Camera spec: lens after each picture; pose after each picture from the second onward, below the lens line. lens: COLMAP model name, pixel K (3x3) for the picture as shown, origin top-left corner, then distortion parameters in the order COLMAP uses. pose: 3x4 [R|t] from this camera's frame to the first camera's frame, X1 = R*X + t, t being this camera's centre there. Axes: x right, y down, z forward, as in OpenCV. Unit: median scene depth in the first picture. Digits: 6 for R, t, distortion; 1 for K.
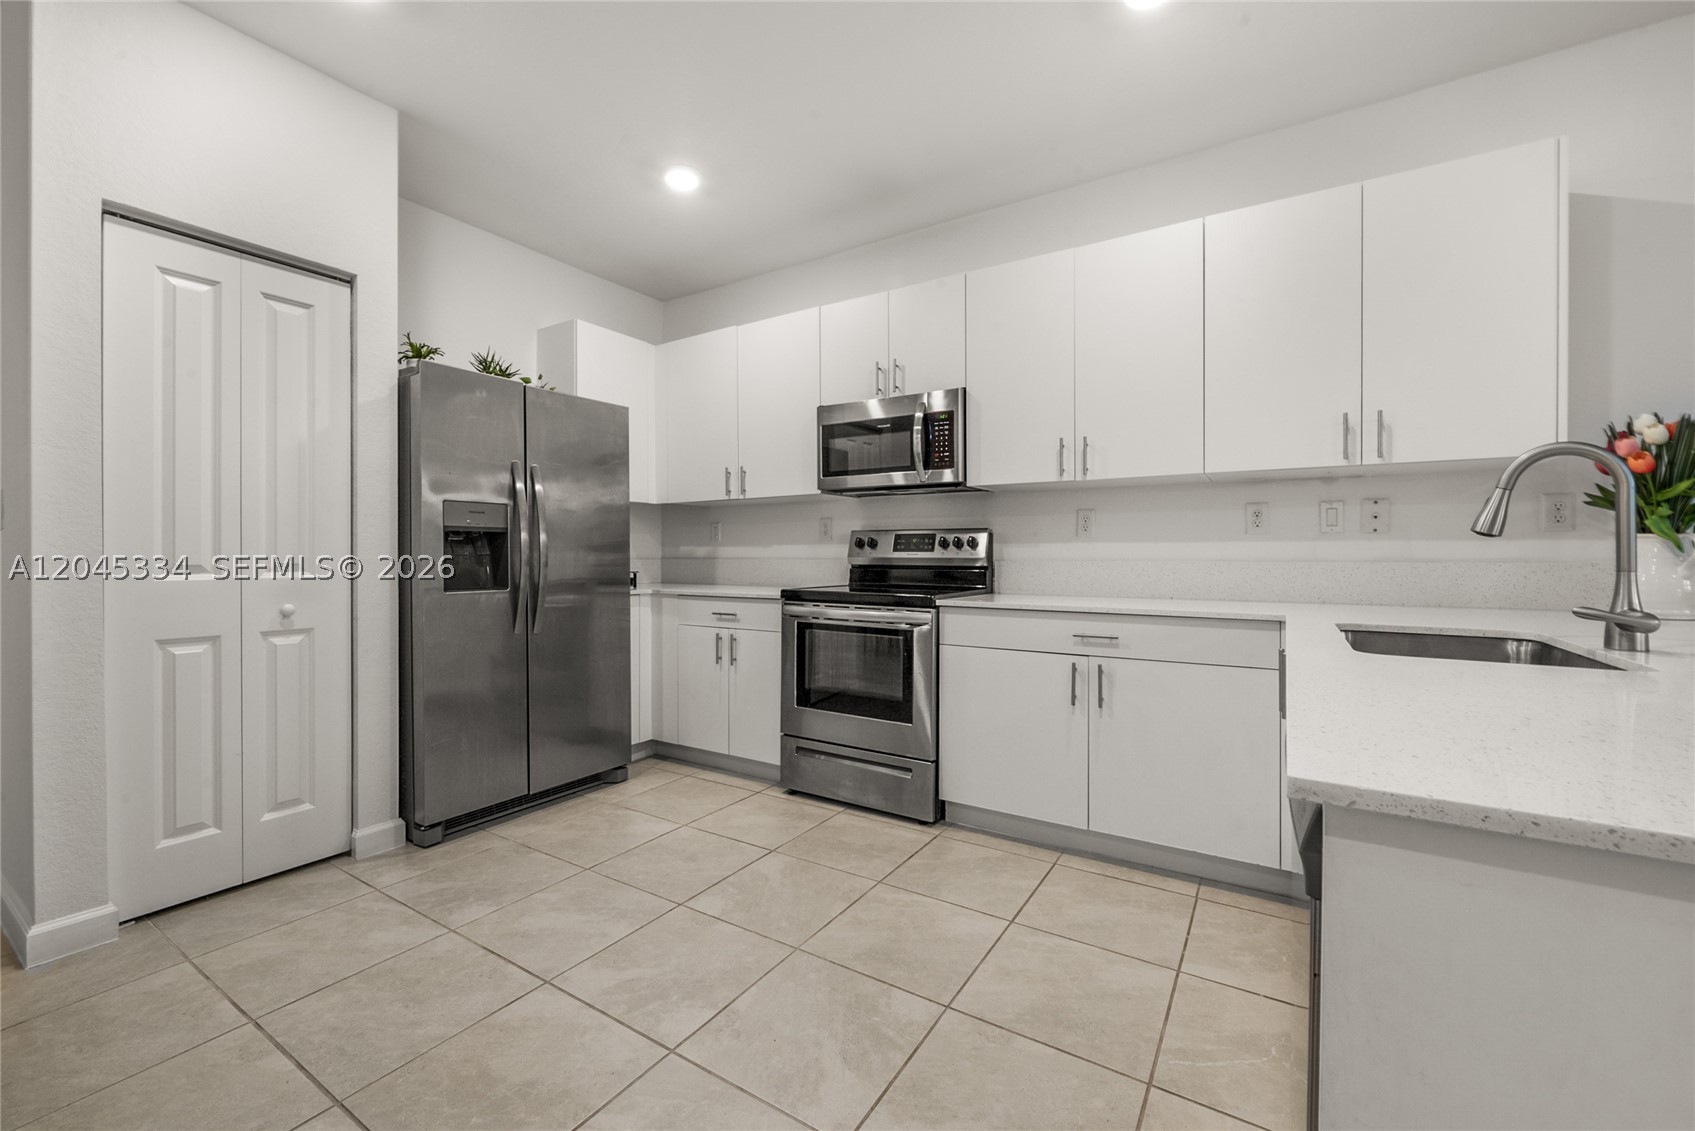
lens RADIAL K [[676.8, 0, 859.6], [0, 676.8, 559.3], [0, 0, 1]] dist [-0.000995, -0.000828]
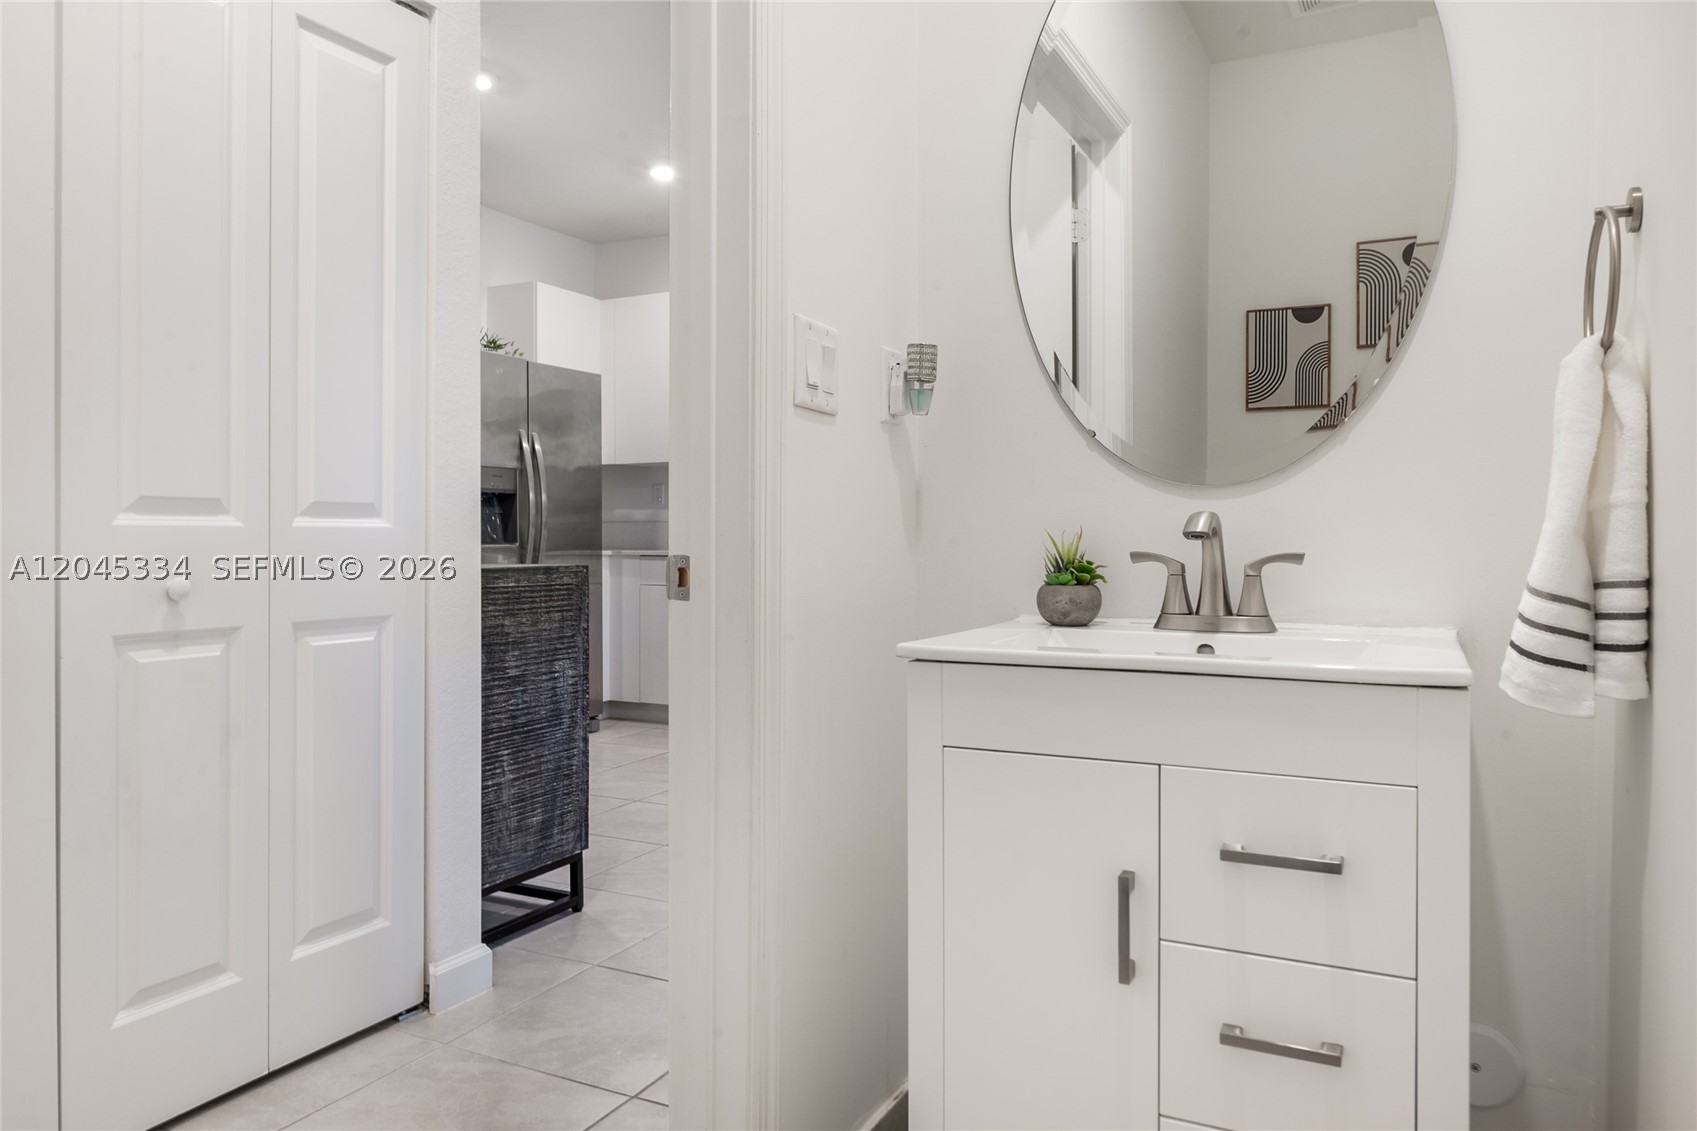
lens RADIAL K [[1146.1, 0, 842.9], [0, 1146.1, 550.9], [0, 0, 1]] dist [-0.003161, -0.000307]
pose [[0.994587, 0.000843, 0.103908, -0.176797], [-0.001505, 0.999979, 0.006294, 0.042041], [-0.103901, -0.006417, 0.994567, -0.921909]]
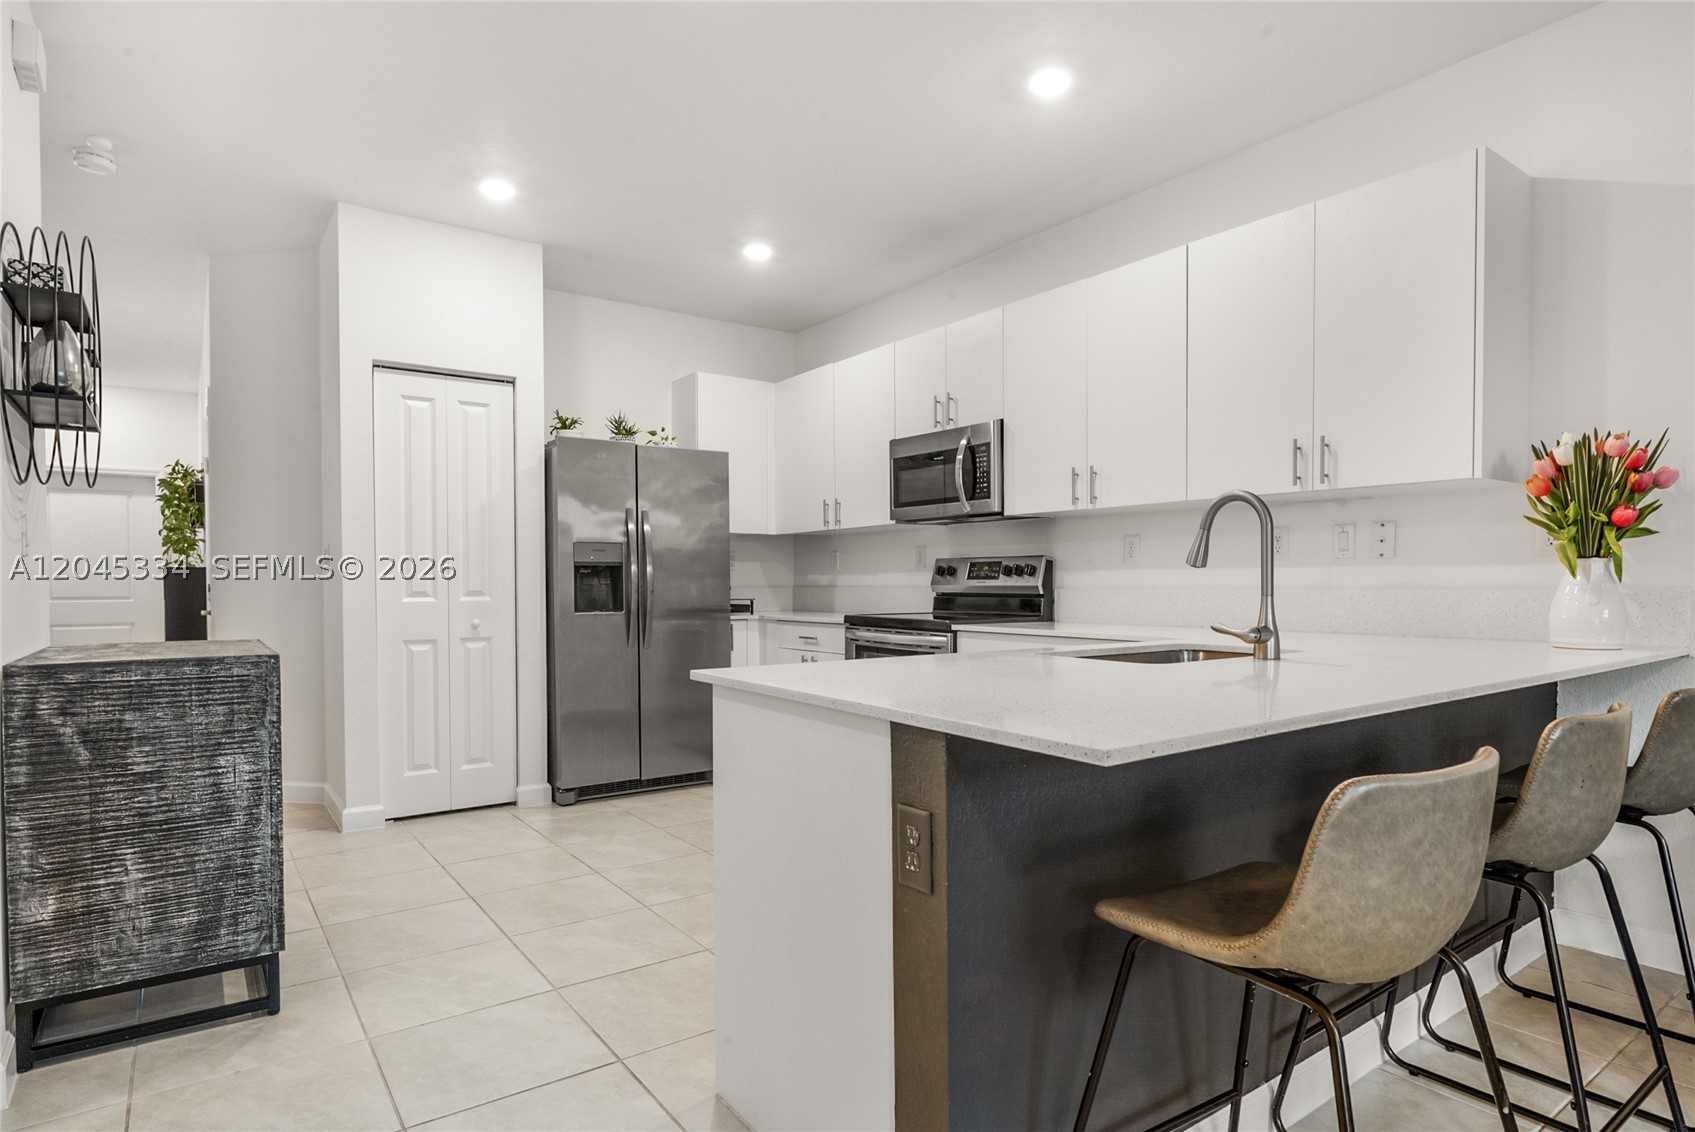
lens RADIAL K [[921.8, 0, 862.2], [0, 921.8, 605.7], [0, 0, 1]] dist [-0.002752, -0.000226]
pose [[0.929256, 0.006245, -0.369383, 0.493687], [0.000403, 0.999839, 0.017918, 0.003490], [0.369436, -0.016800, 0.929104, -0.392530]]
